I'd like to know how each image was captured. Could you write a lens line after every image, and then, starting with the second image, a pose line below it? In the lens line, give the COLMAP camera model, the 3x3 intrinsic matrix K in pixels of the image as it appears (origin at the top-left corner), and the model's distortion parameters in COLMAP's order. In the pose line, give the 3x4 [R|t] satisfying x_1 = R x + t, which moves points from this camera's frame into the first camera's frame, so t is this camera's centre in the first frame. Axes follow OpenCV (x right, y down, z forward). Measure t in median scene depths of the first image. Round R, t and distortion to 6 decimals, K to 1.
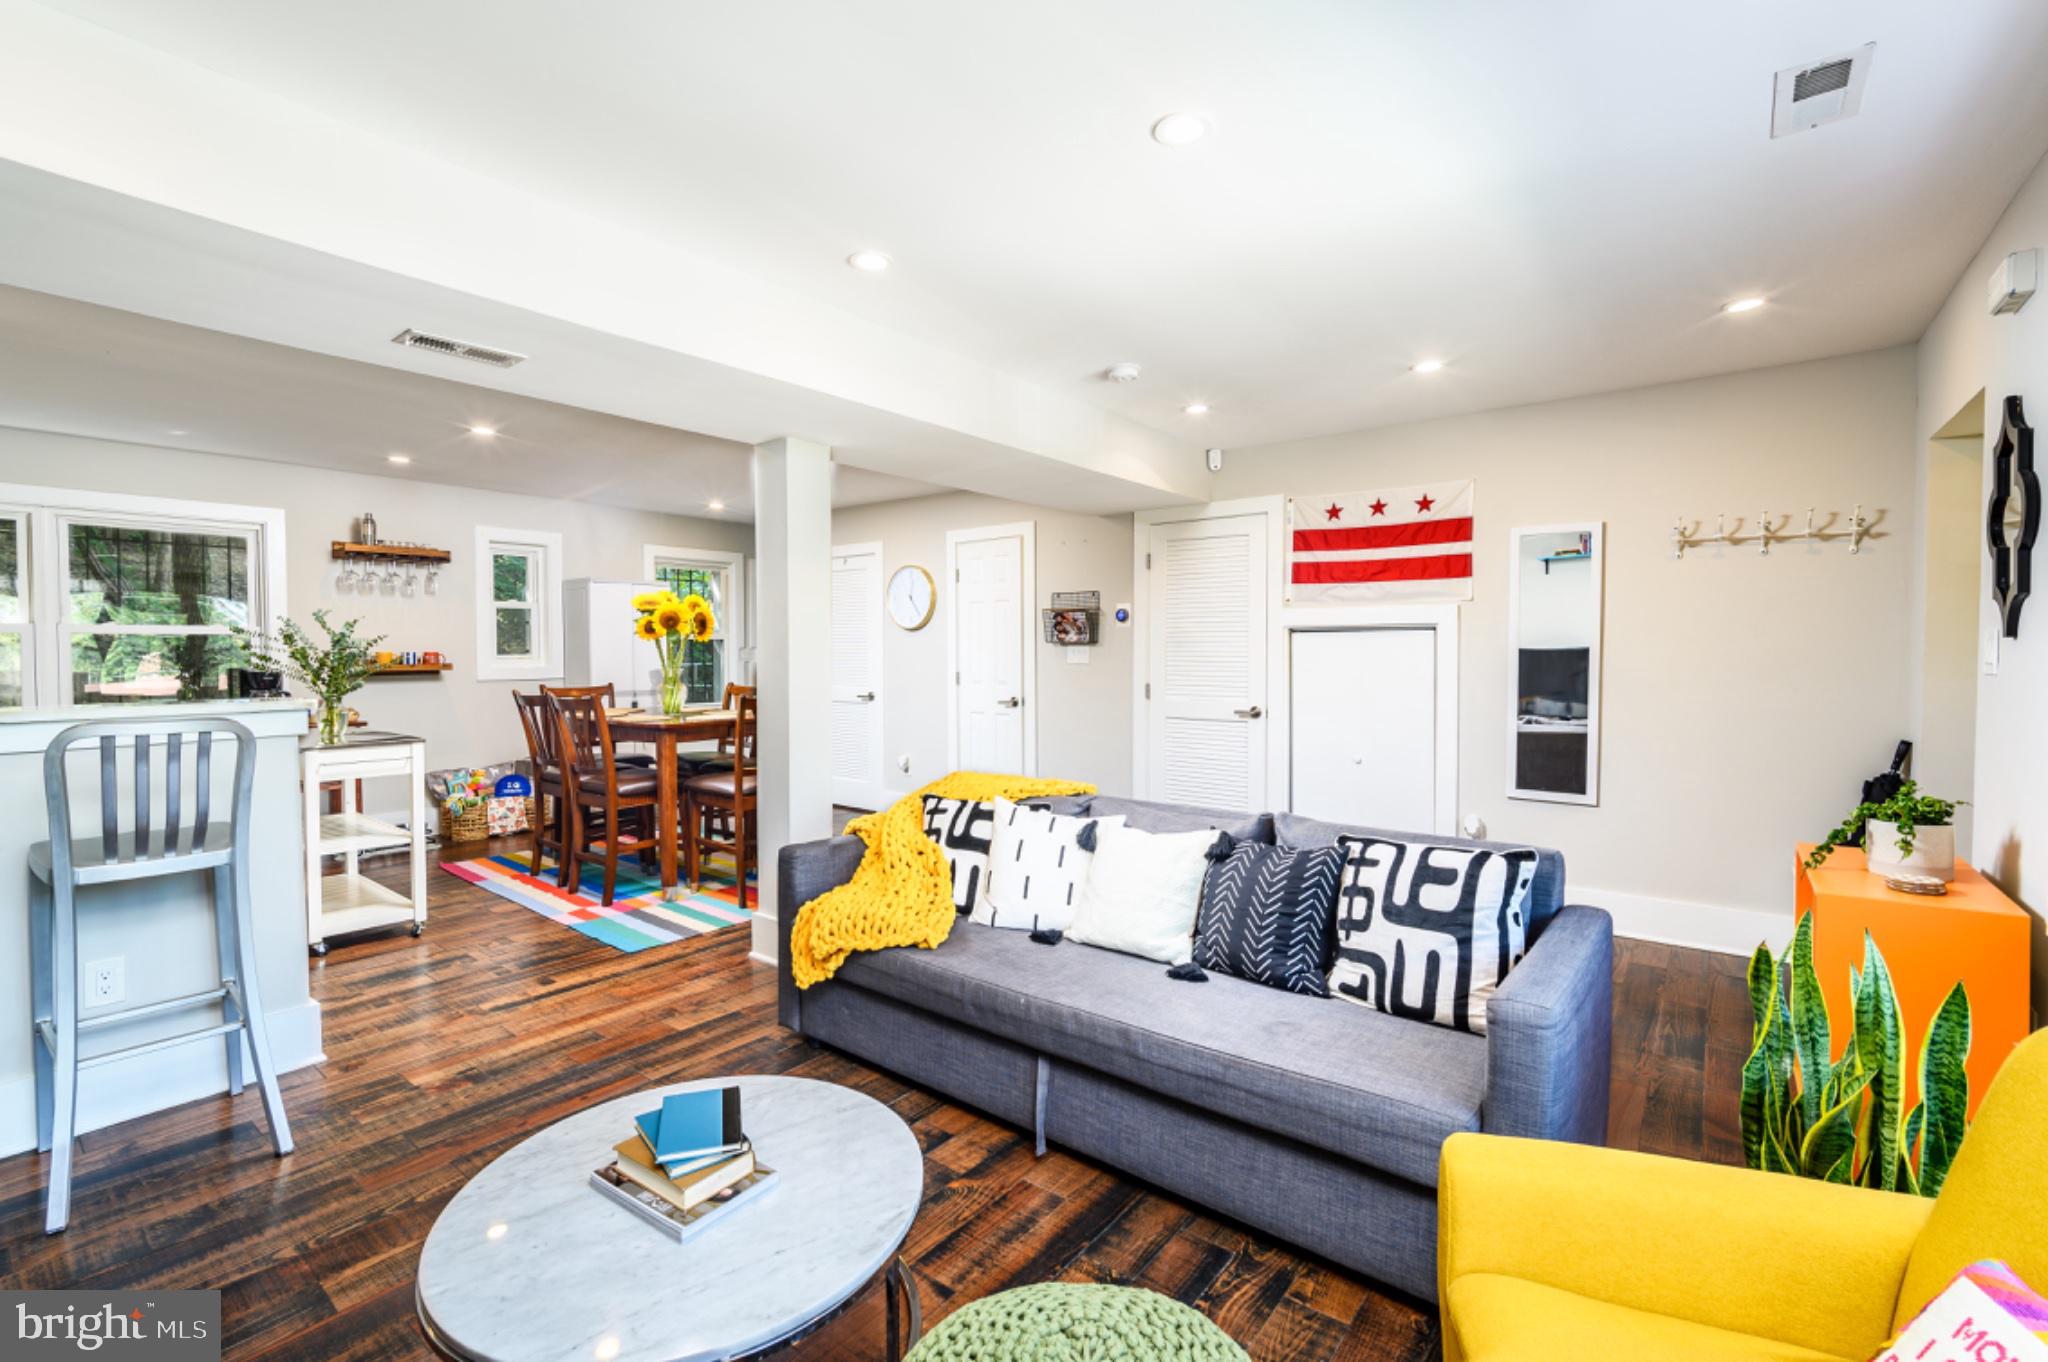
lens RADIAL K [[914.6, 0, 1032.7], [0, 914.6, 667.4], [0, 0, 1]] dist [-0.002127, -0.000438]
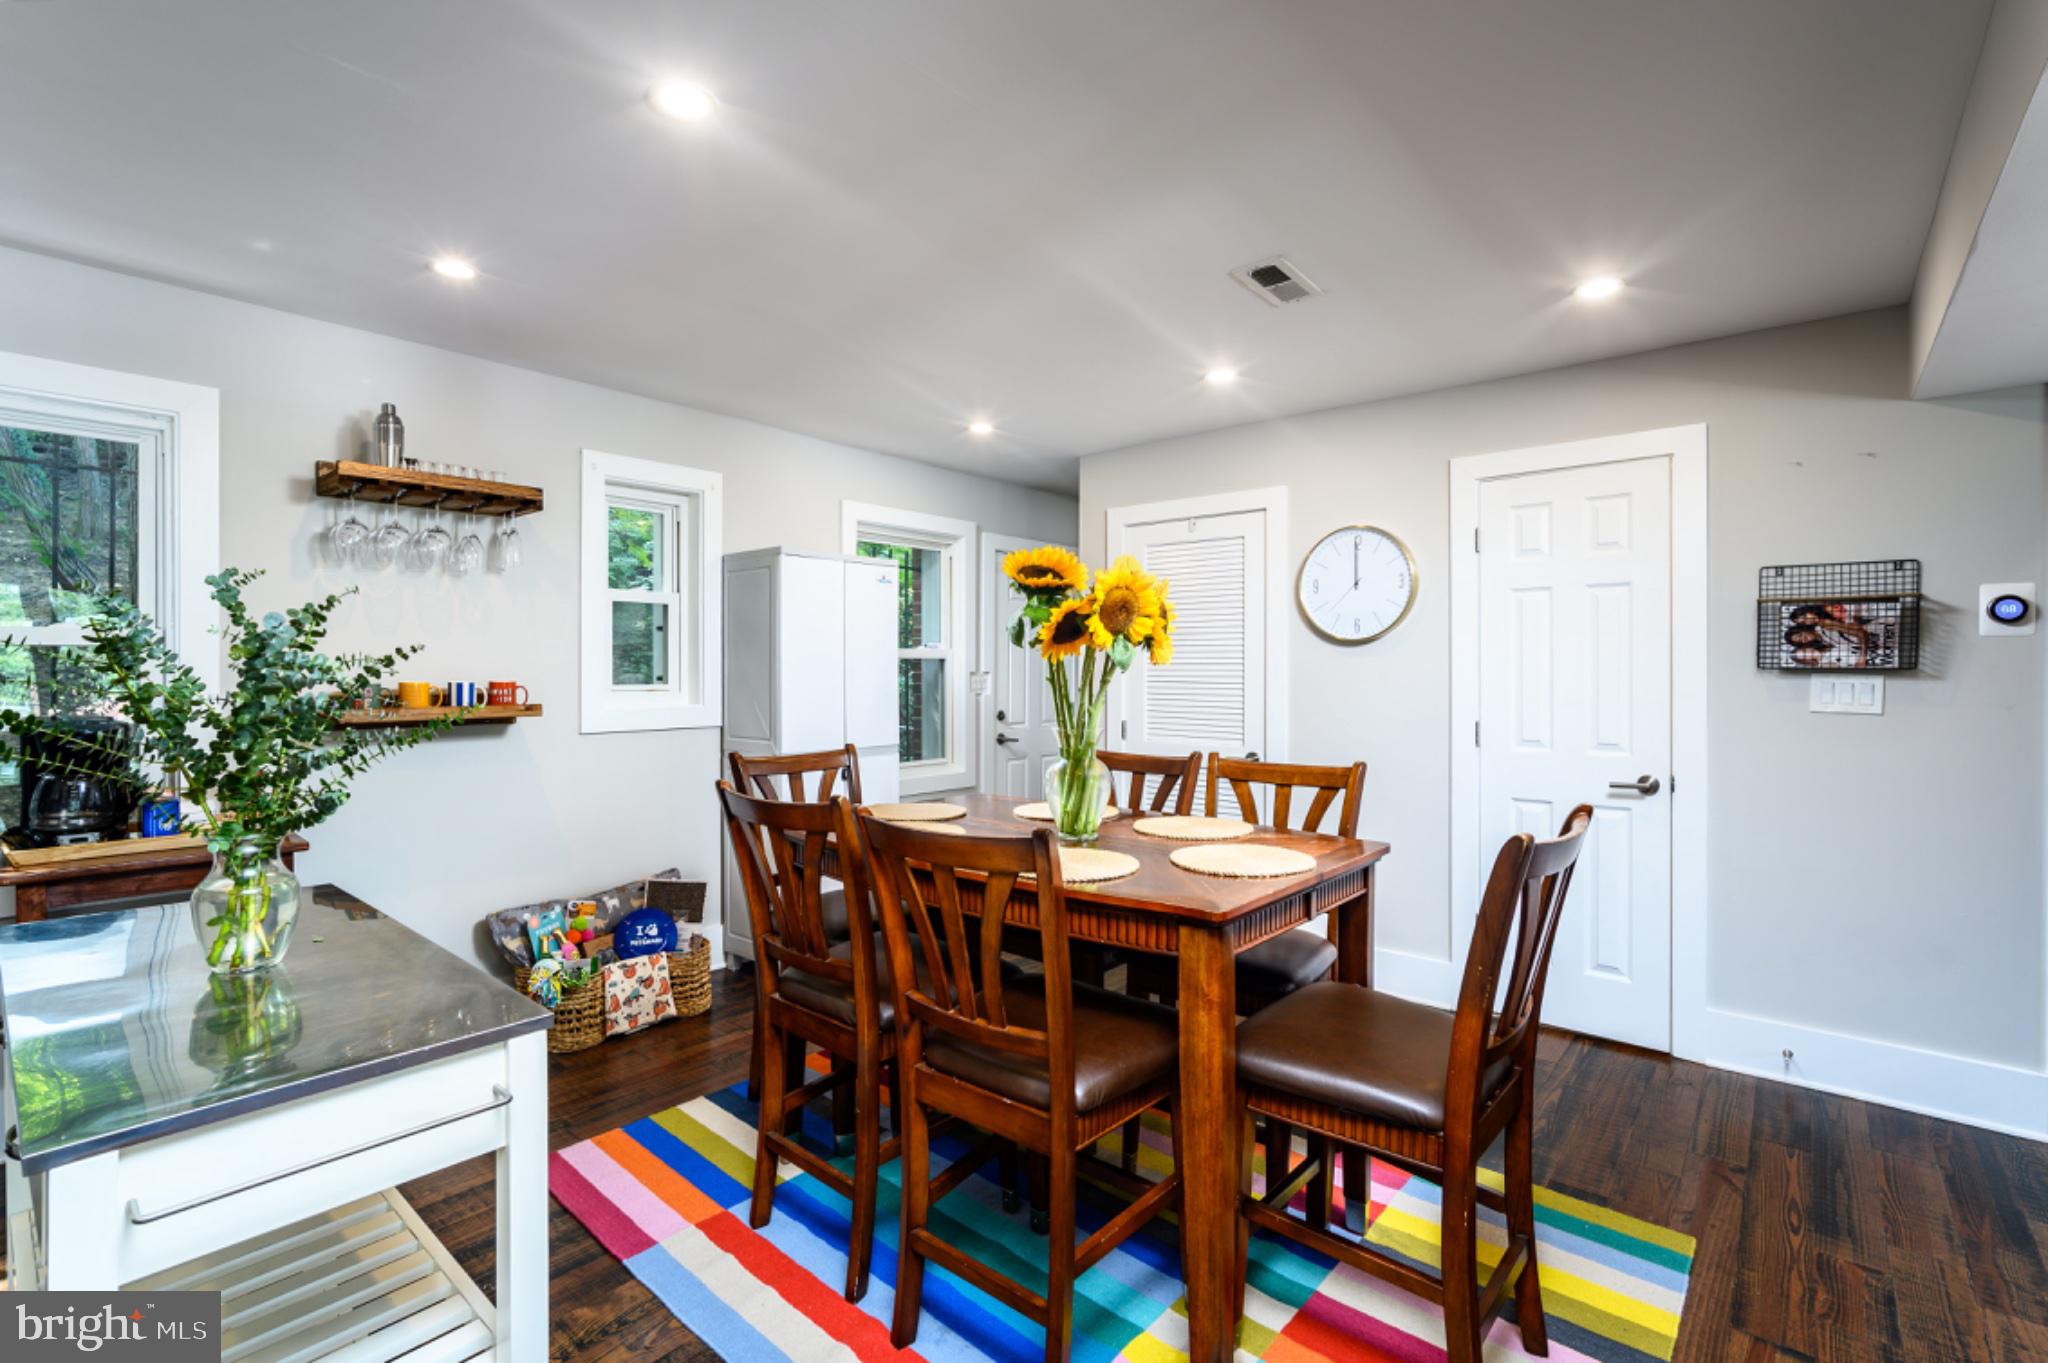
lens RADIAL K [[914.6, 0, 1032.7], [0, 914.6, 667.9], [0, 0, 1]] dist [-0.002127, -0.000438]
pose [[0.999829, 0.003153, -0.018197, -0.344548], [-0.003546, 0.999759, -0.021643, -0.014485], [0.018124, 0.021704, 0.999600, 0.481497]]
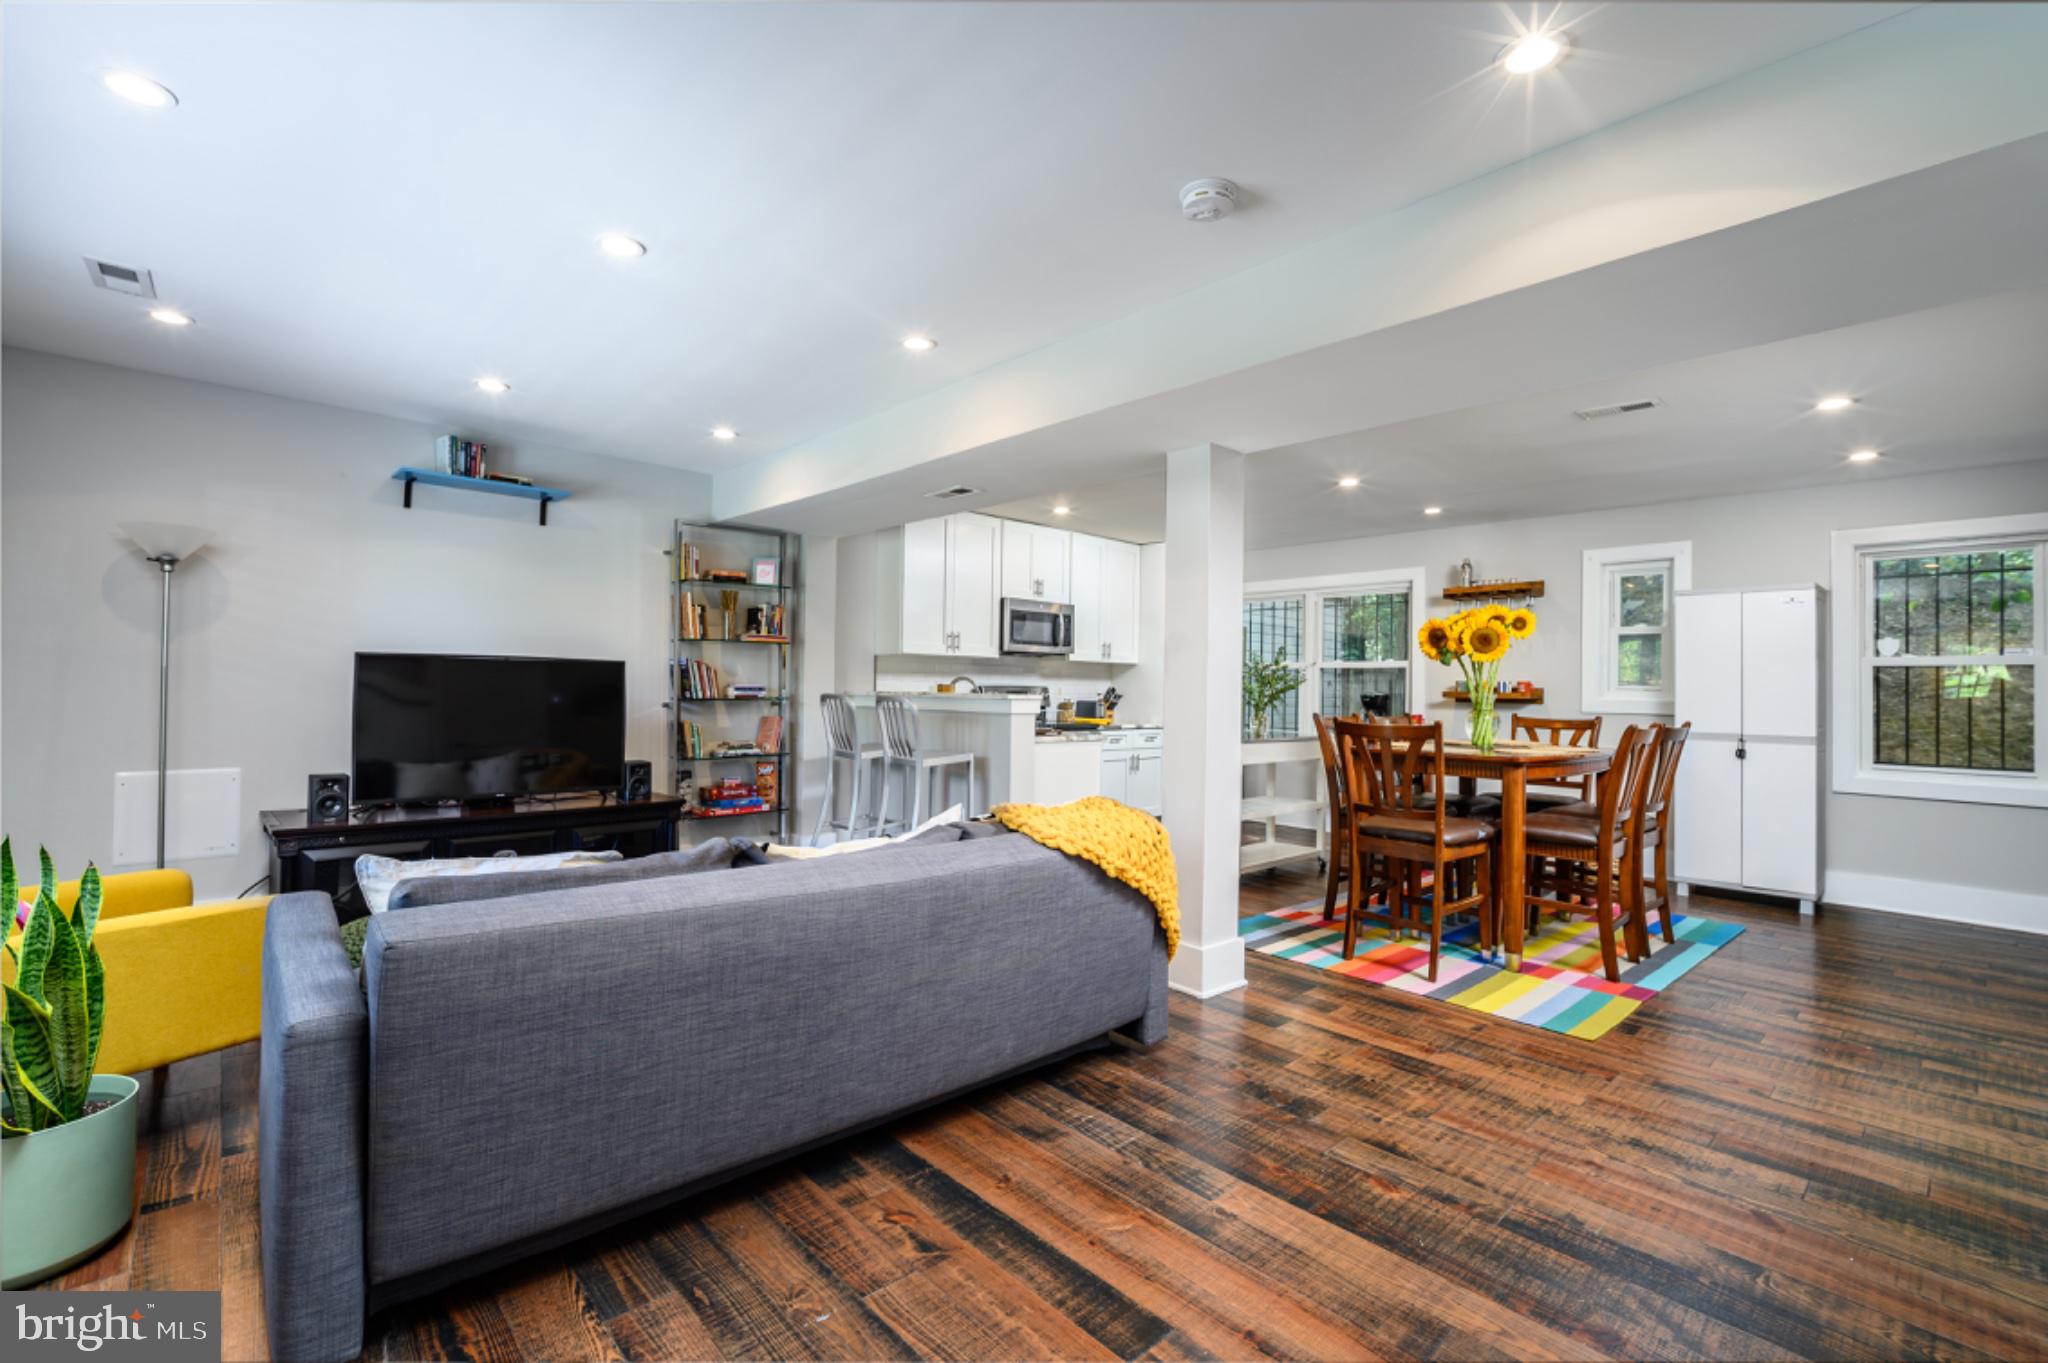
lens RADIAL K [[914.6, 0, 1032.7], [0, 914.6, 667.9], [0, 0, 1]] dist [-0.002127, -0.000438]
pose [[-0.145443, -0.023109, -0.989097, 0.477610], [-0.038112, 0.999116, -0.017738, 0.009406], [0.988632, 0.035117, -0.146195, 0.598857]]
